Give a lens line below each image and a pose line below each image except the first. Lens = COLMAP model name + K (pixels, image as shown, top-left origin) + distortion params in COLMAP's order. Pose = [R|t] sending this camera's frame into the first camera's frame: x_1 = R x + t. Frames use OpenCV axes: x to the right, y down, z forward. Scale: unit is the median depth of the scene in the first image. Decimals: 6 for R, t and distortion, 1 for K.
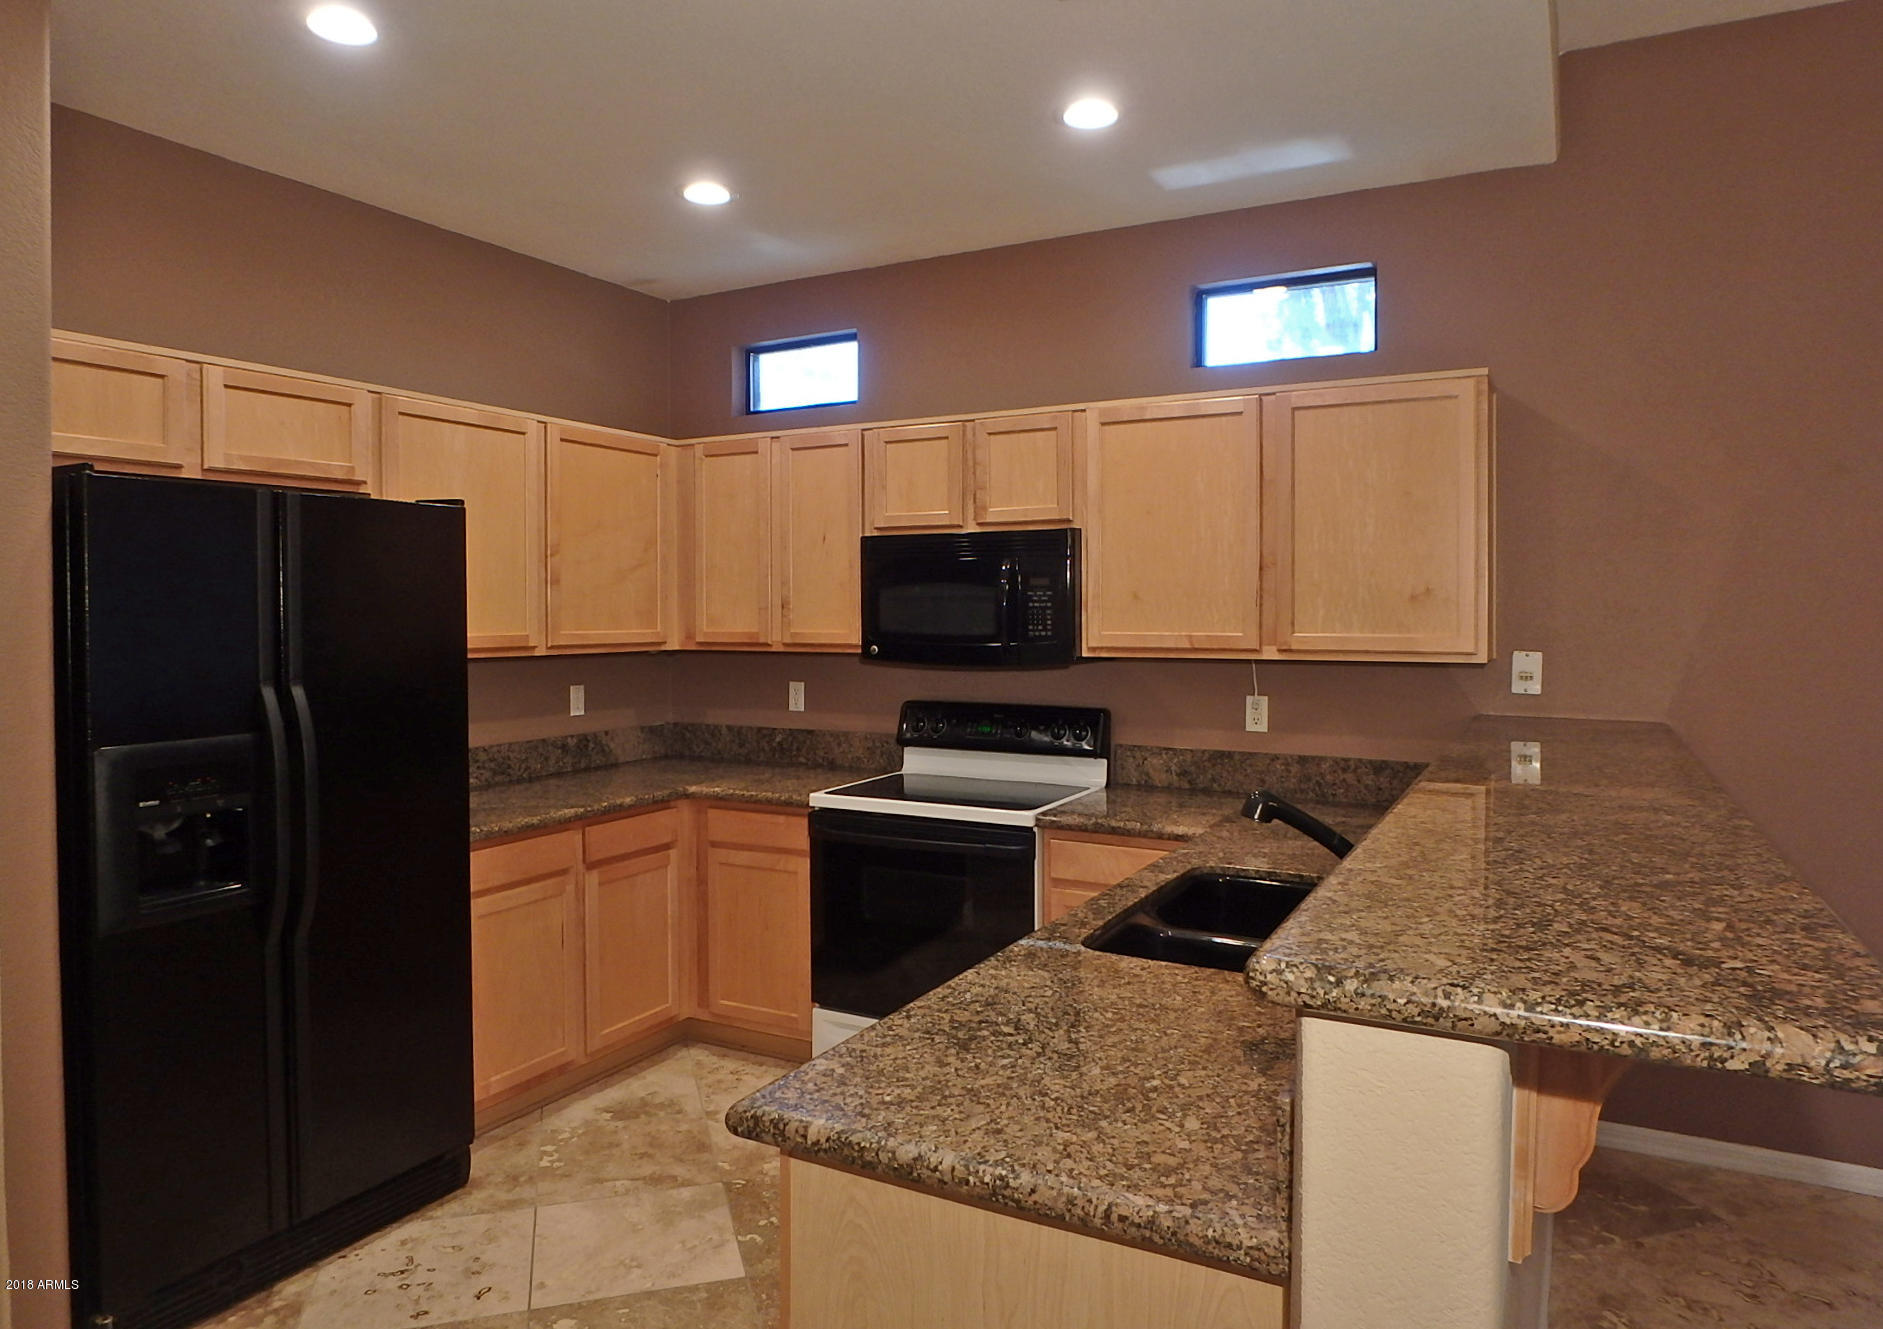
lens RADIAL K [[1205.6, 0, 943.8], [0, 1205.6, 627.7], [0, 0, 1]] dist [-0.003285, -0.000607]
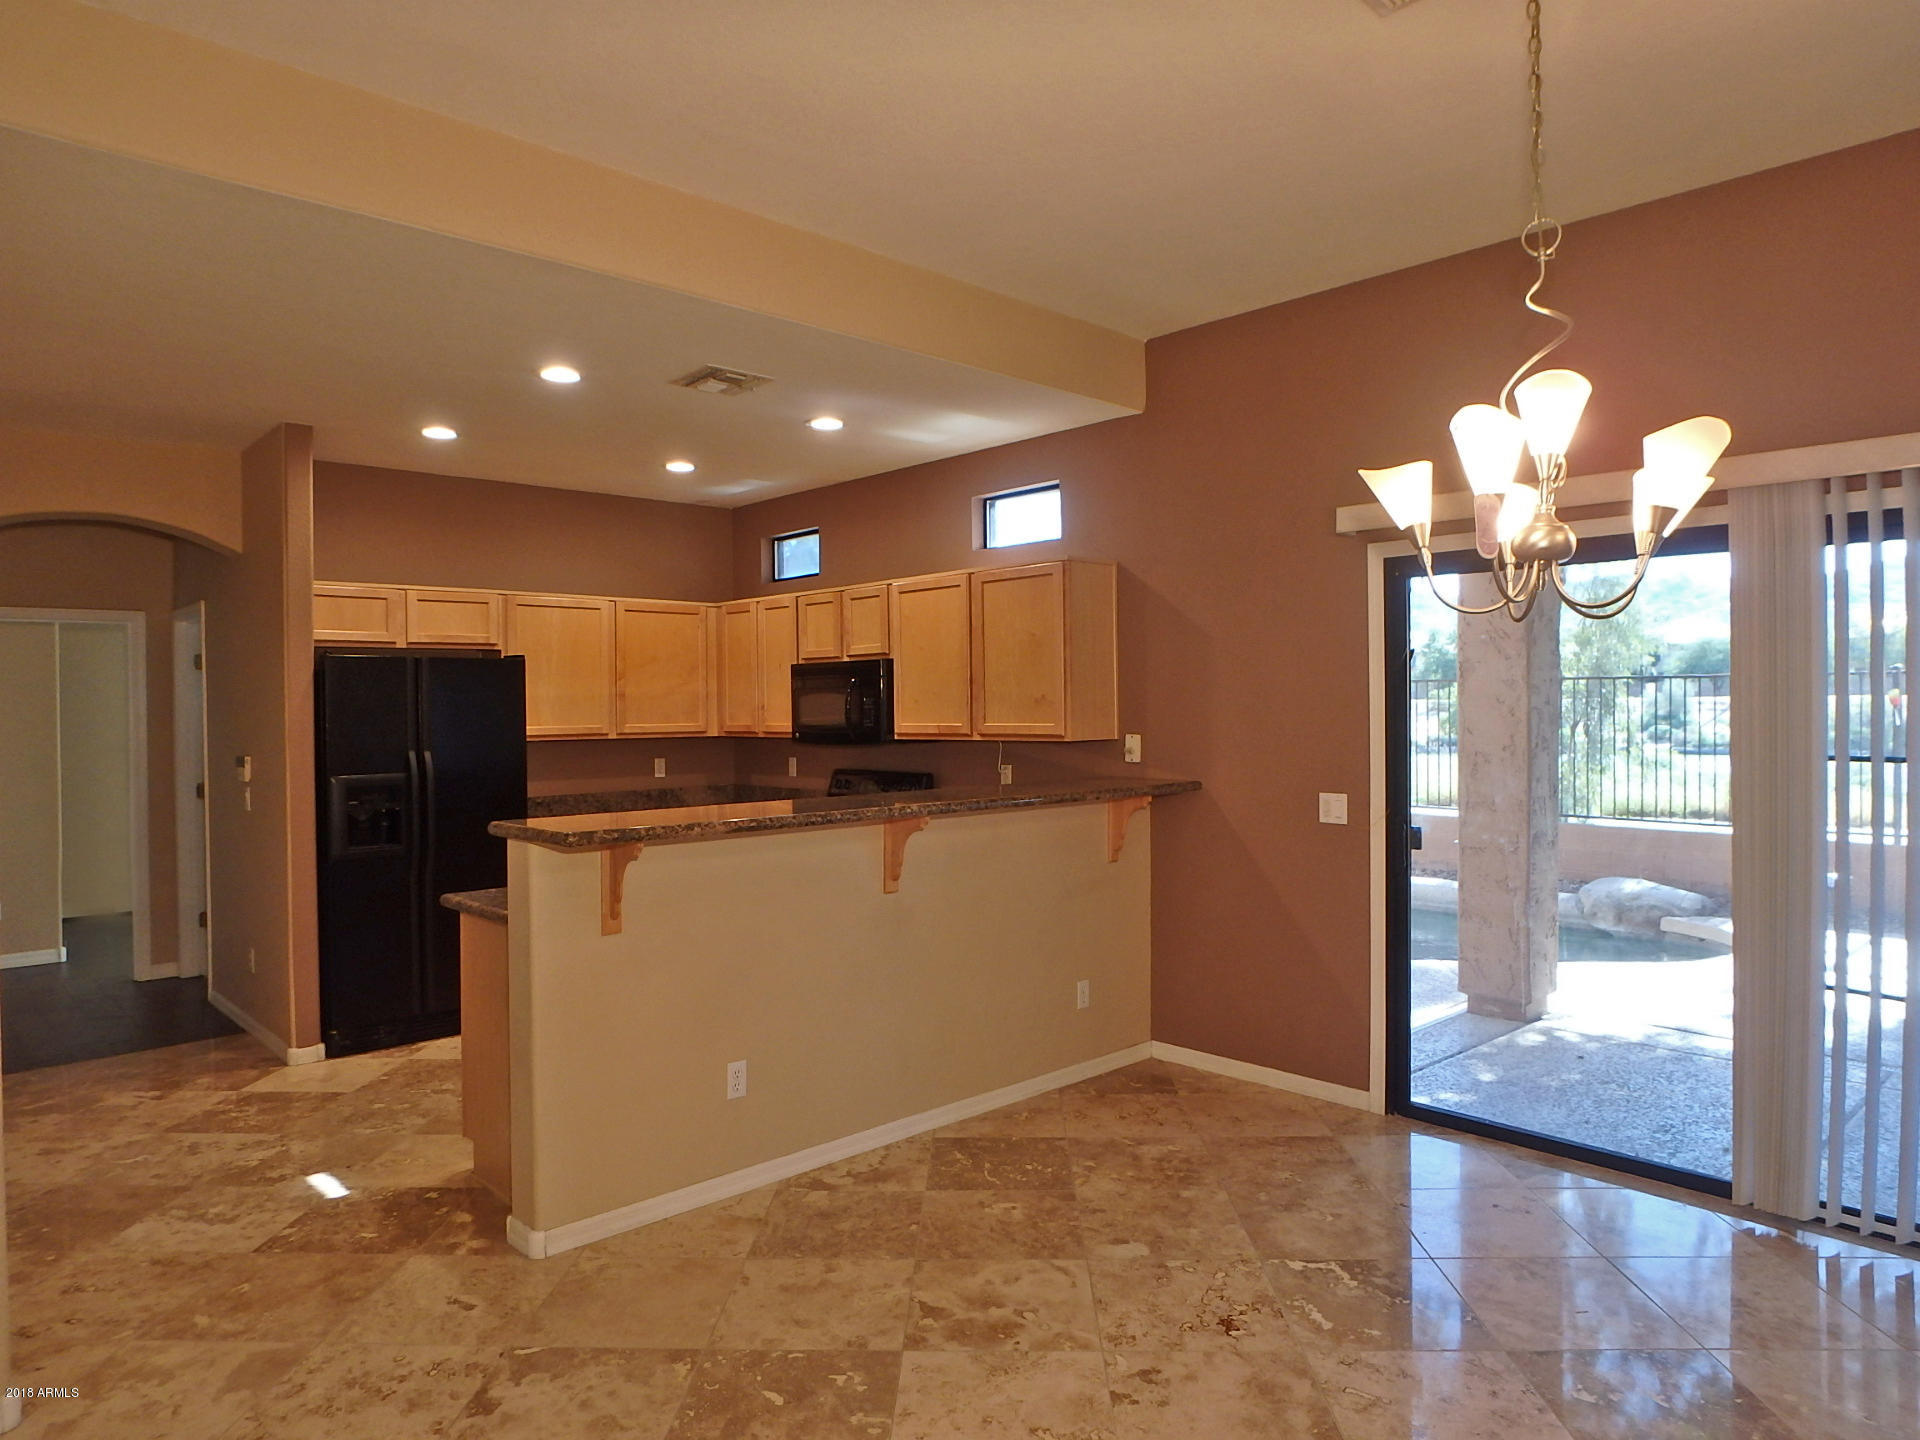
lens RADIAL K [[1190.3, 0, 959.4], [0, 1190.3, 723.2], [0, 0, 1]] dist [0.004398, 0.000233]
pose [[0.948002, -0.004825, -0.318227, 0.689088], [0.004920, 0.999988, -0.000504, 0.004375], [0.318226, -0.001088, 0.948014, -0.450304]]
